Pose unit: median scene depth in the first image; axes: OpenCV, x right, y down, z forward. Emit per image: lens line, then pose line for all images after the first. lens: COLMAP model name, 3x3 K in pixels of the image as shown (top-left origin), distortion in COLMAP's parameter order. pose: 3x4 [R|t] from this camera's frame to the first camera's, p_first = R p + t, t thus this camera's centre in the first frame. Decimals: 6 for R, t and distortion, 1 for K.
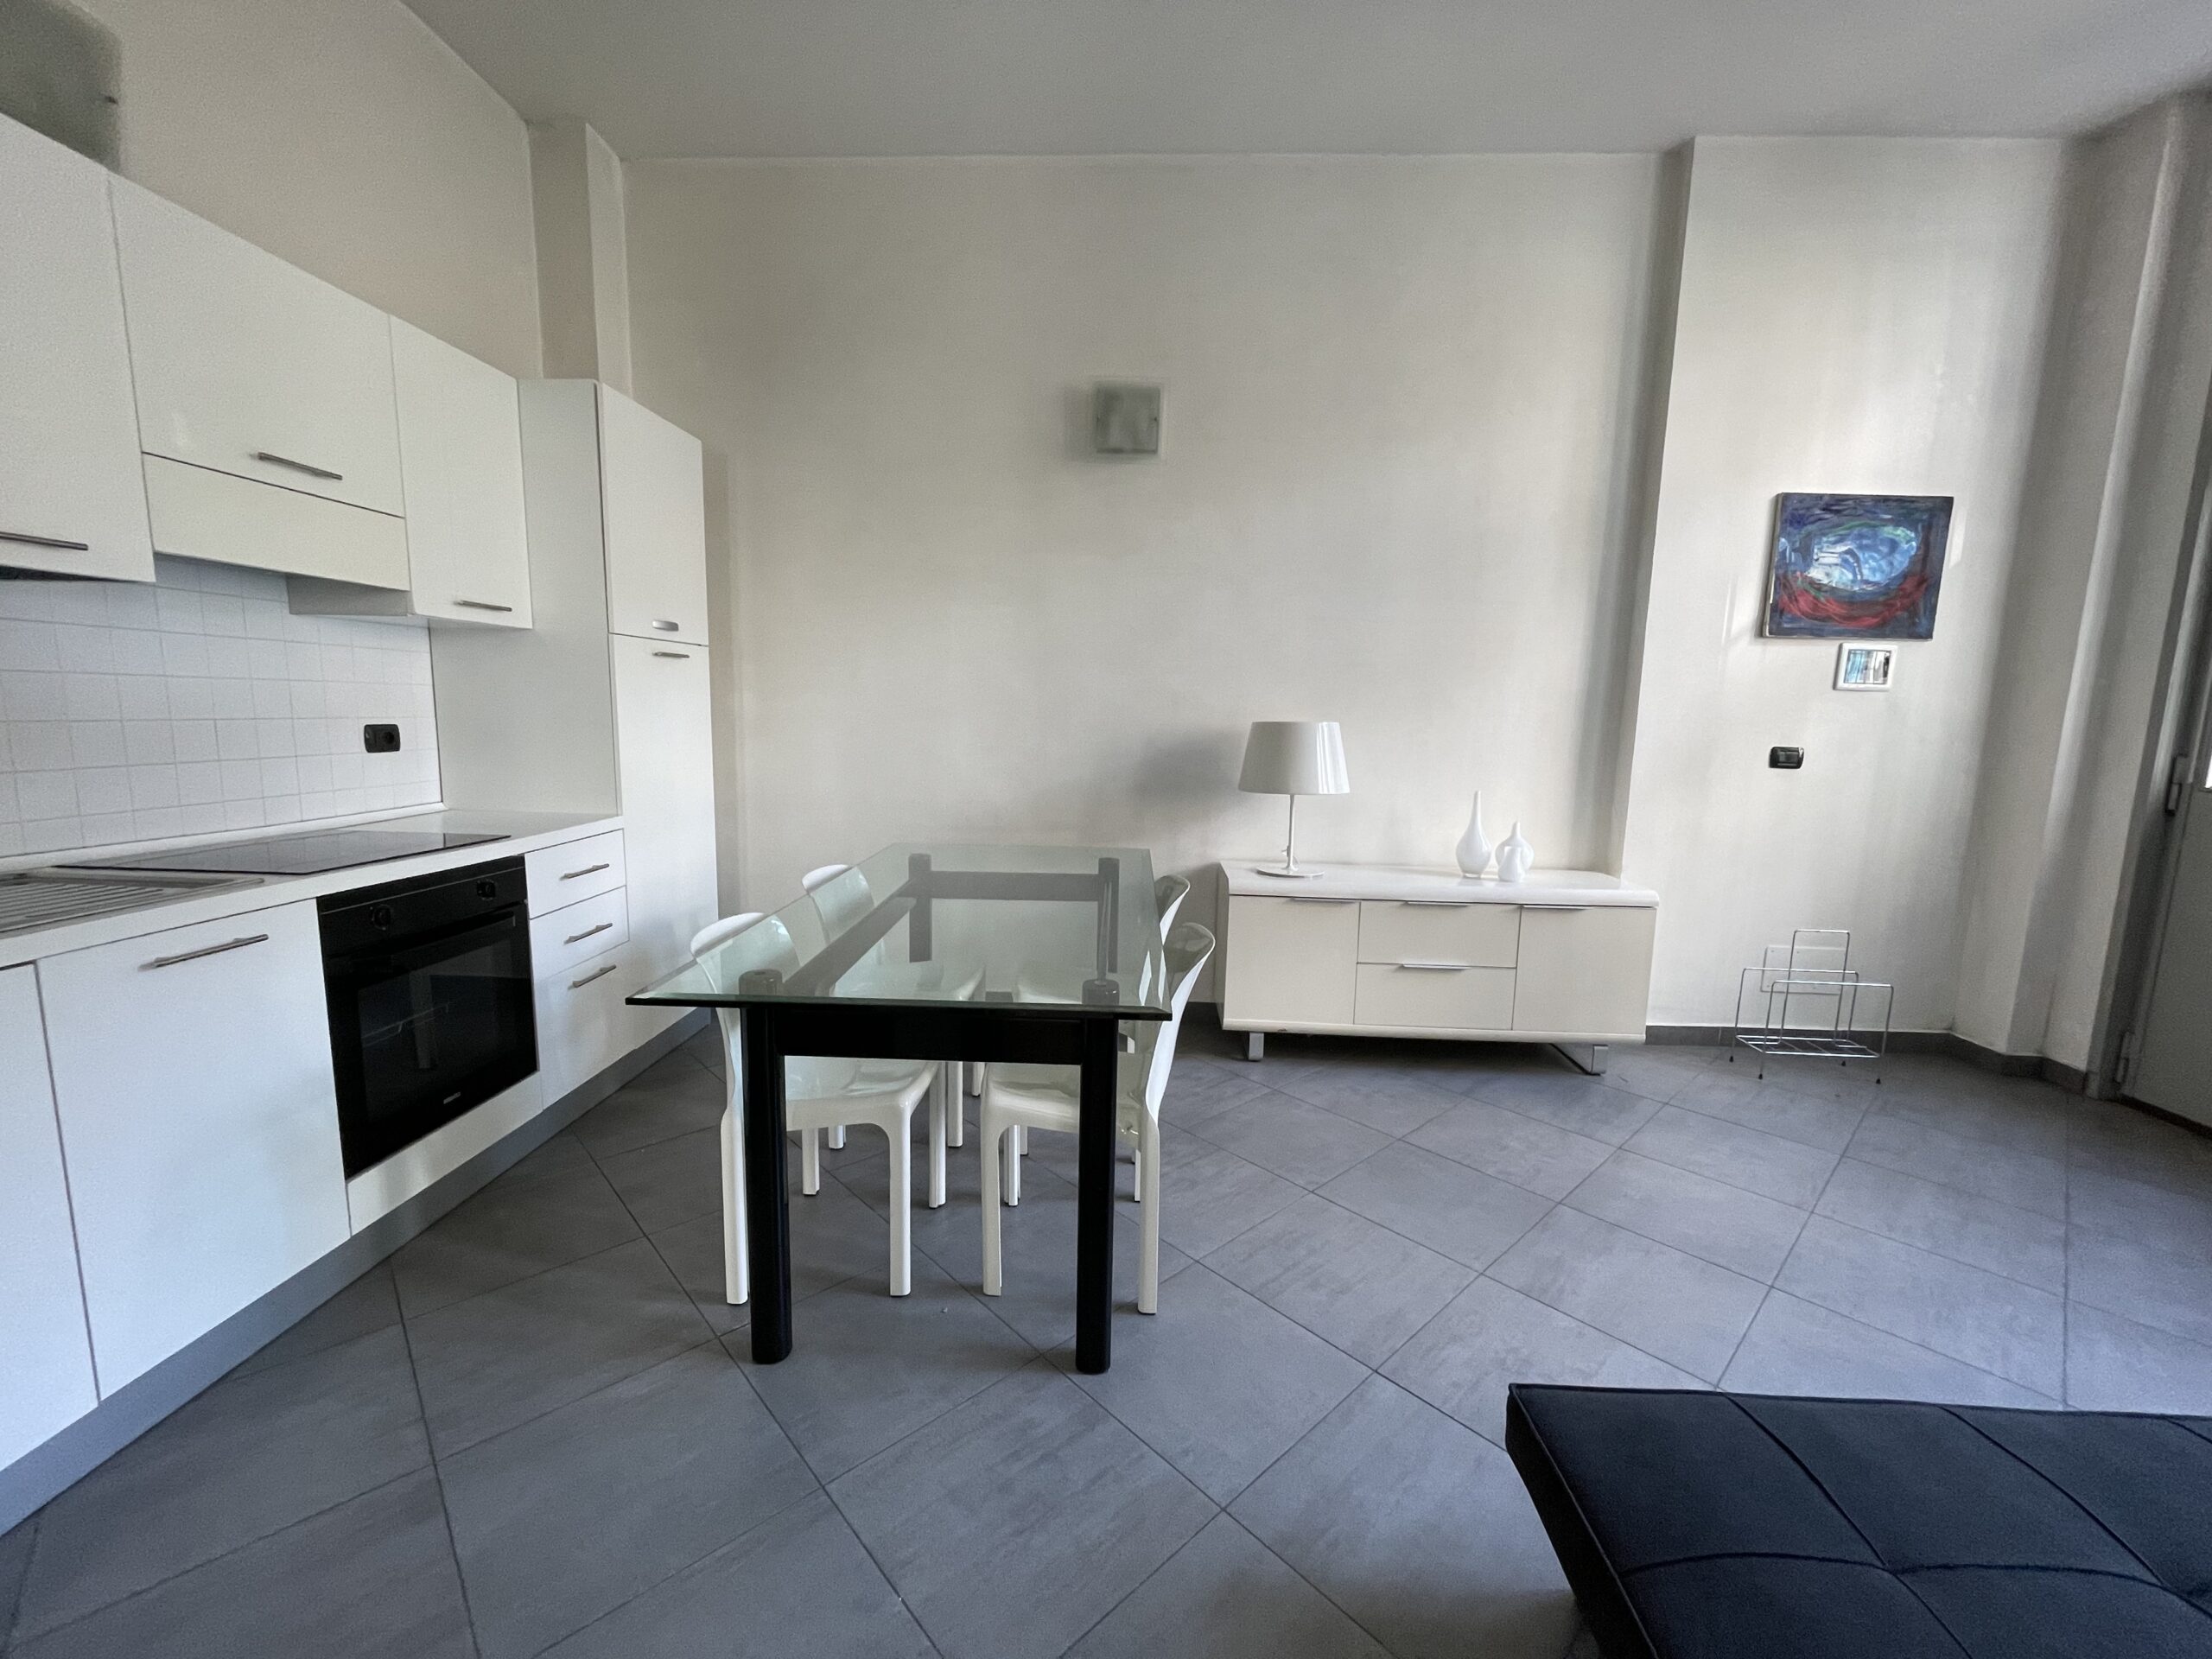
lens RADIAL K [[898.6, 0, 1100.2], [0, 898.6, 836.0], [0, 0, 1]] dist [-0.003358, -0.000314]
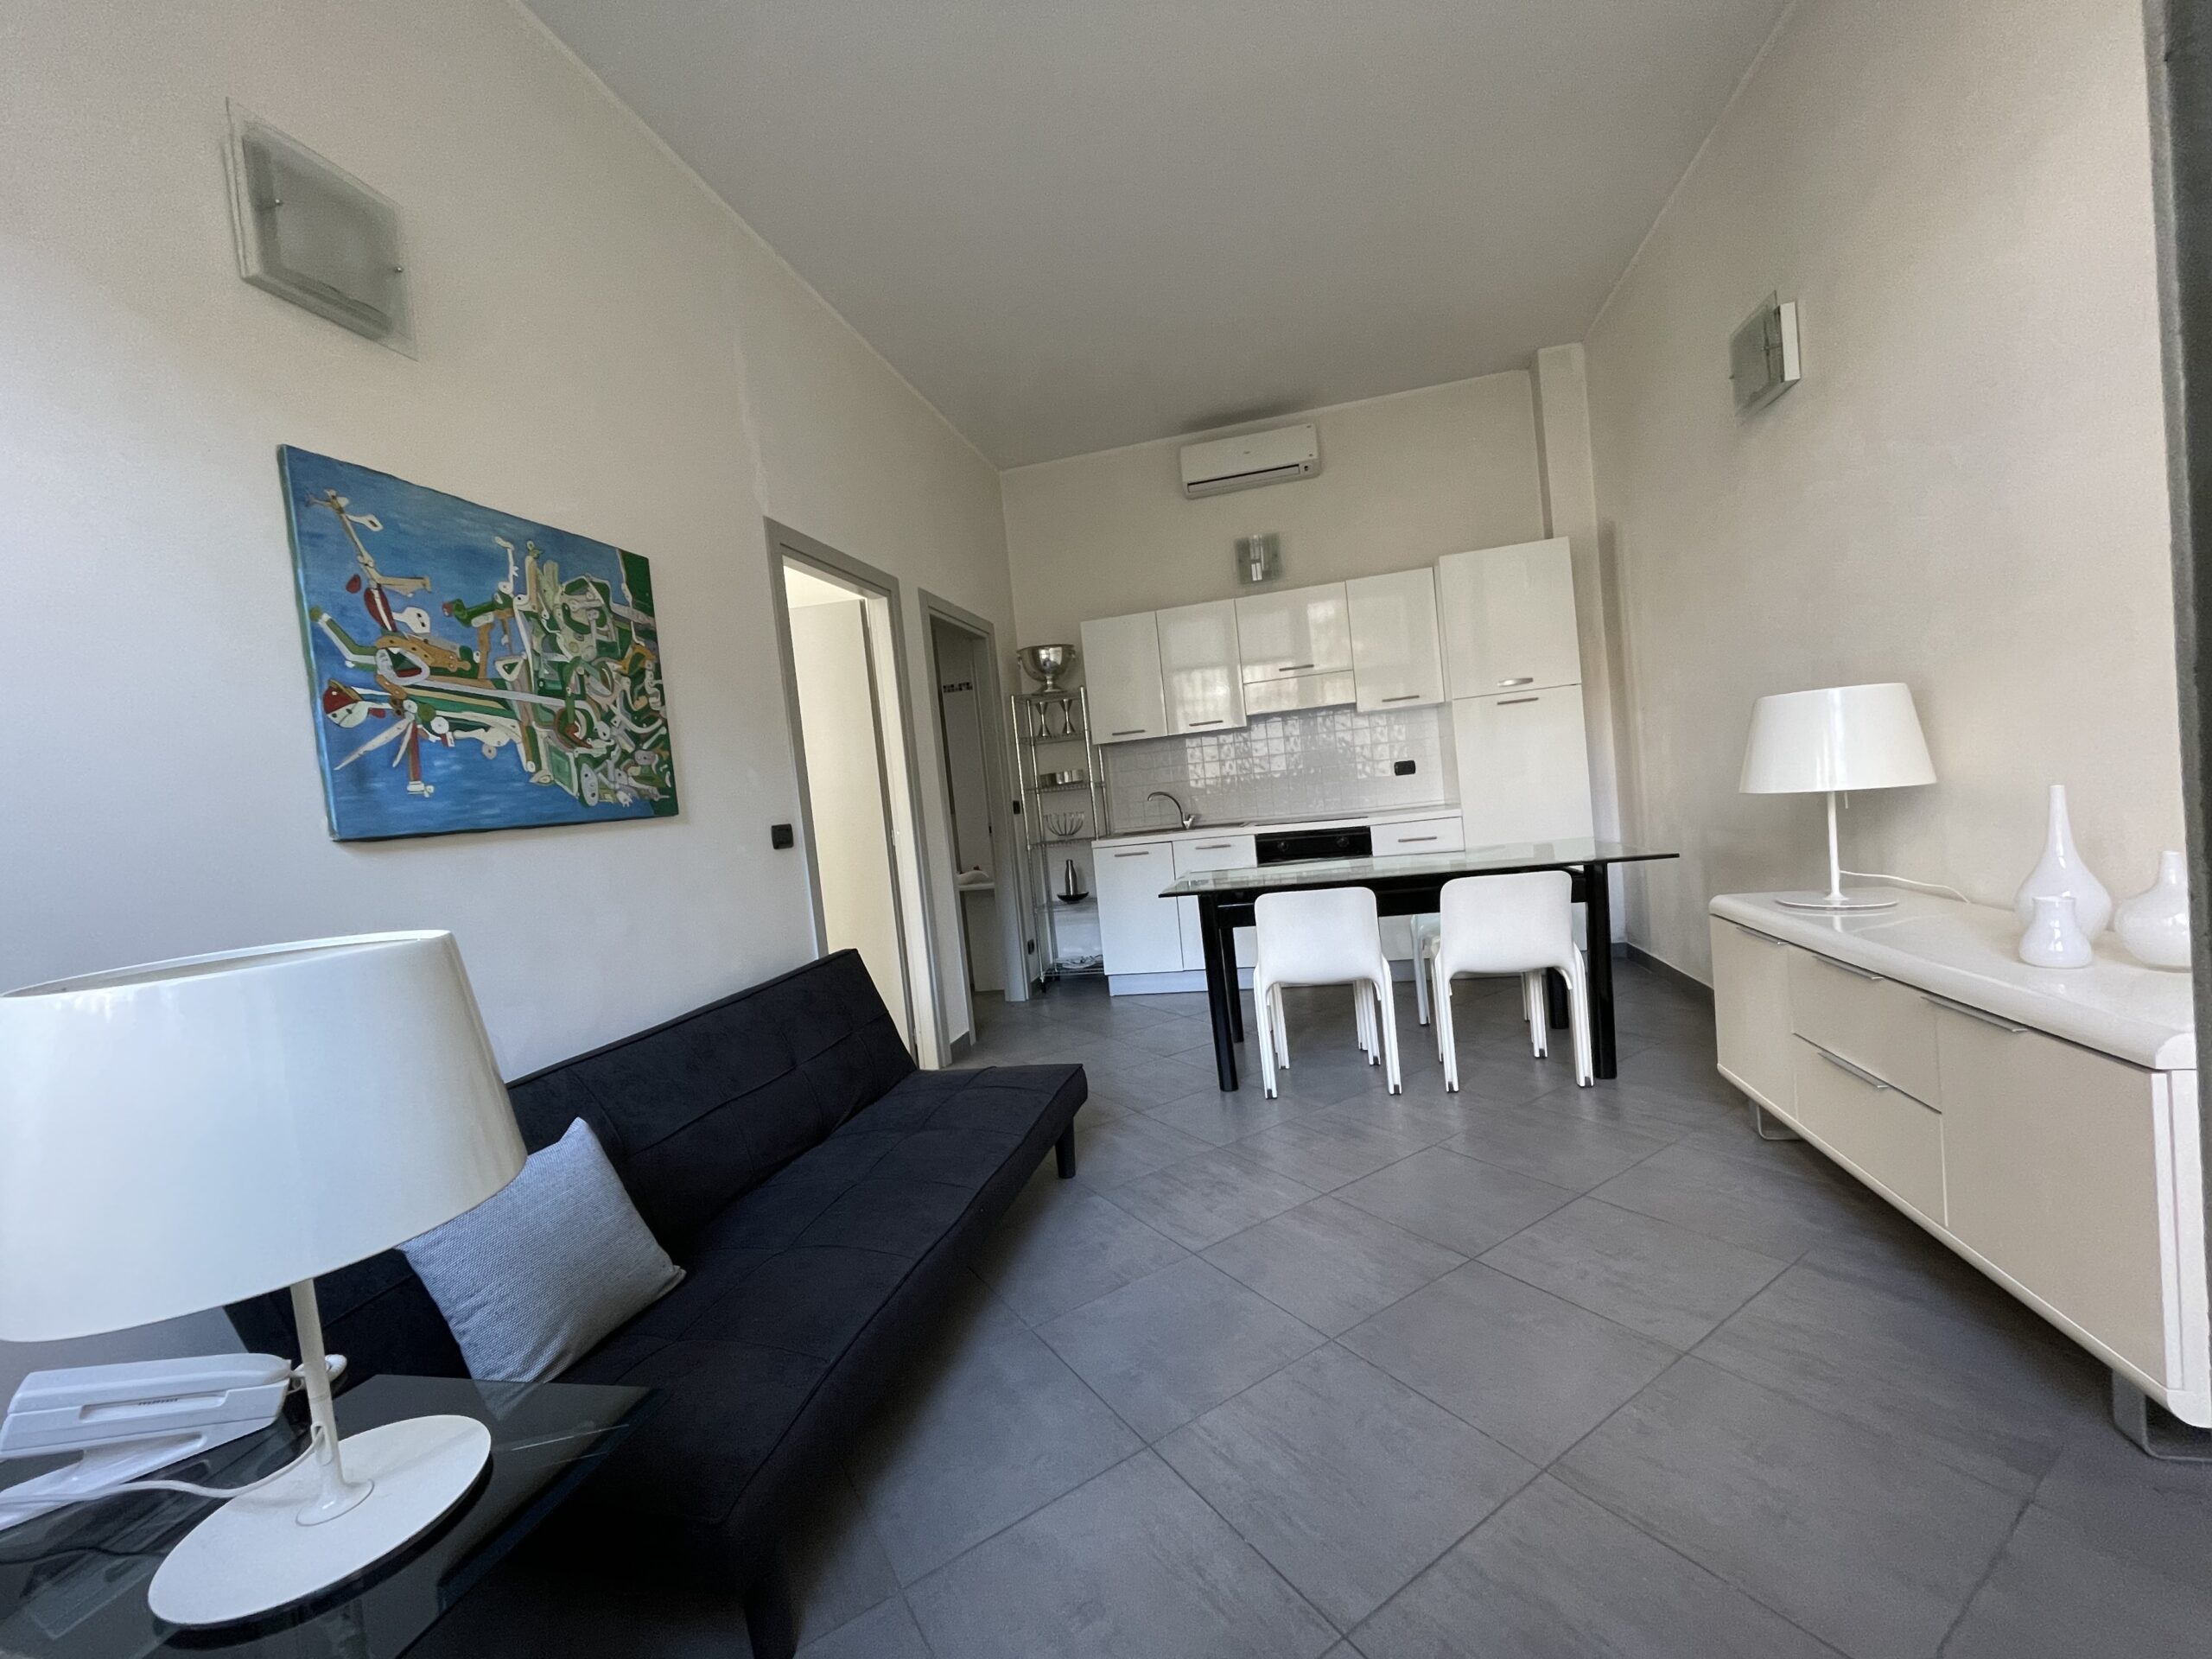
lens RADIAL K [[895.5, 0, 1099.8], [0, 895.5, 832.8], [0, 0, 1]] dist [-0.001028, -0.000121]
pose [[-0.188828, 0.038560, -0.981253, 1.243946], [-0.038804, 0.998155, 0.046691, -0.030729], [0.981243, 0.046894, -0.186984, 0.685646]]
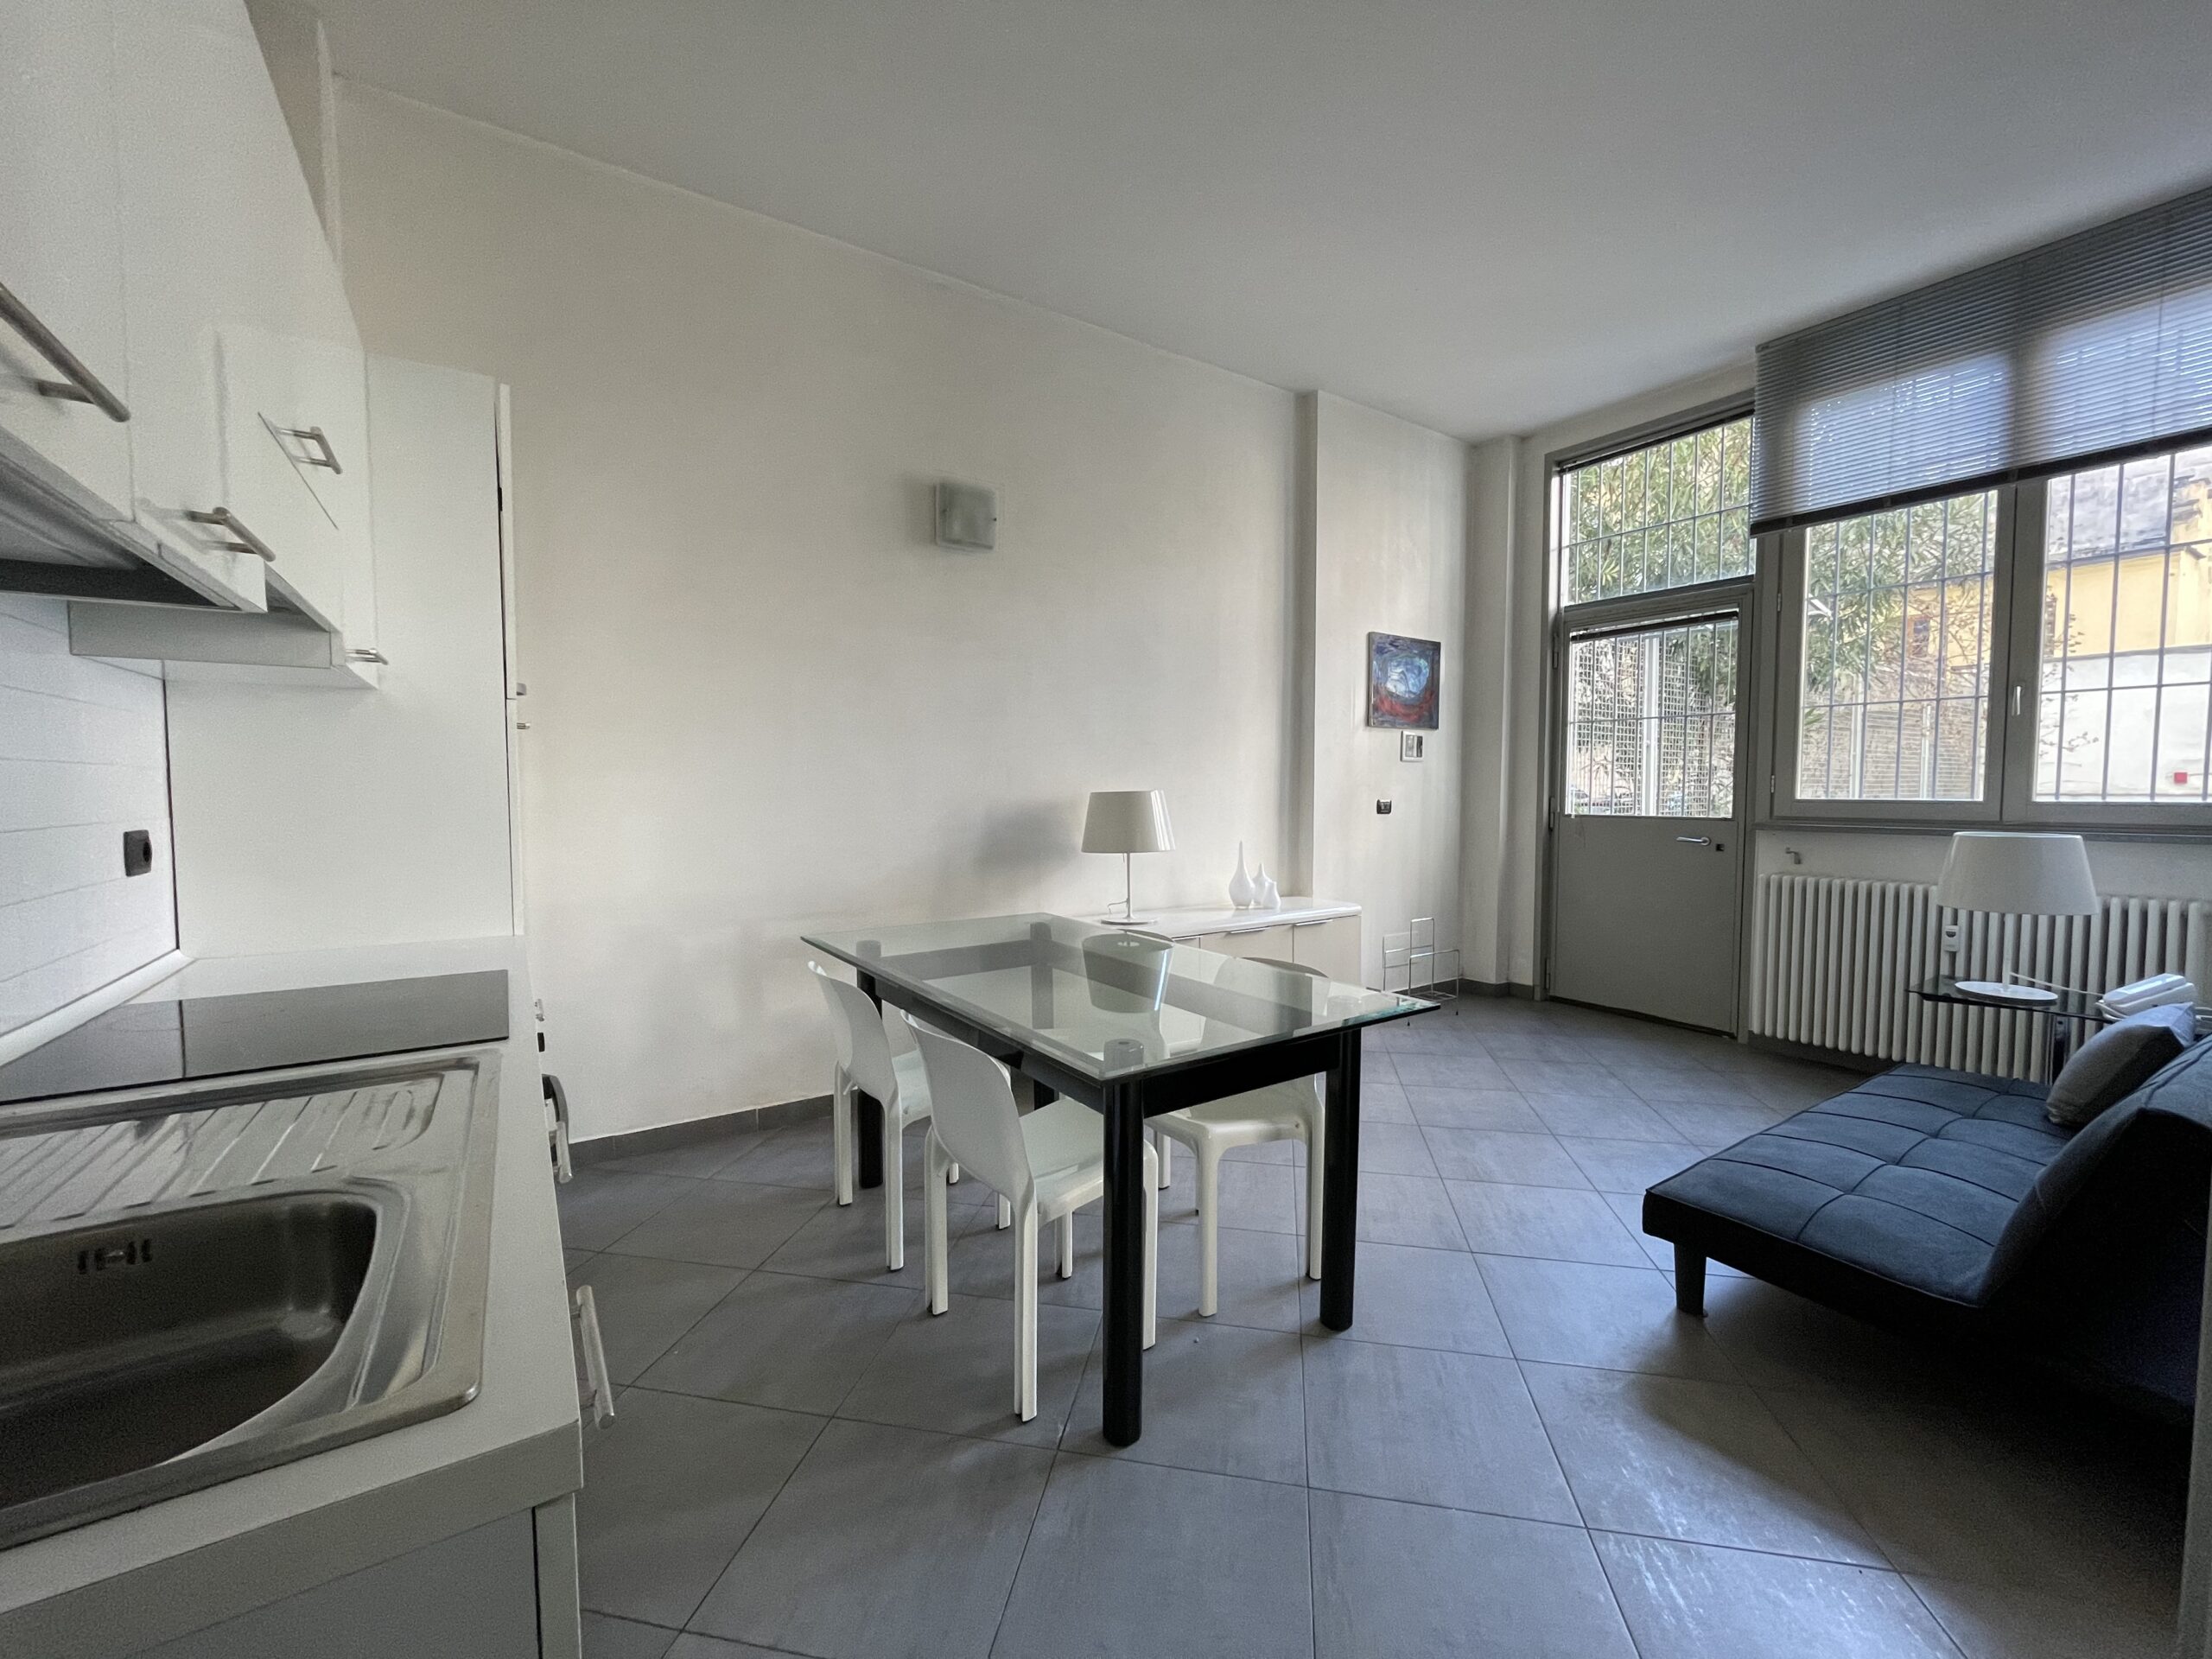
lens RADIAL K [[895.5, 0, 1099.8], [0, 895.5, 832.8], [0, 0, 1]] dist [-0.001028, -0.000121]
pose [[0.808031, -0.051964, 0.586844, -0.598636], [0.100428, 0.993672, -0.050293, -0.021132], [-0.580518, 0.099574, 0.808136, 0.100042]]
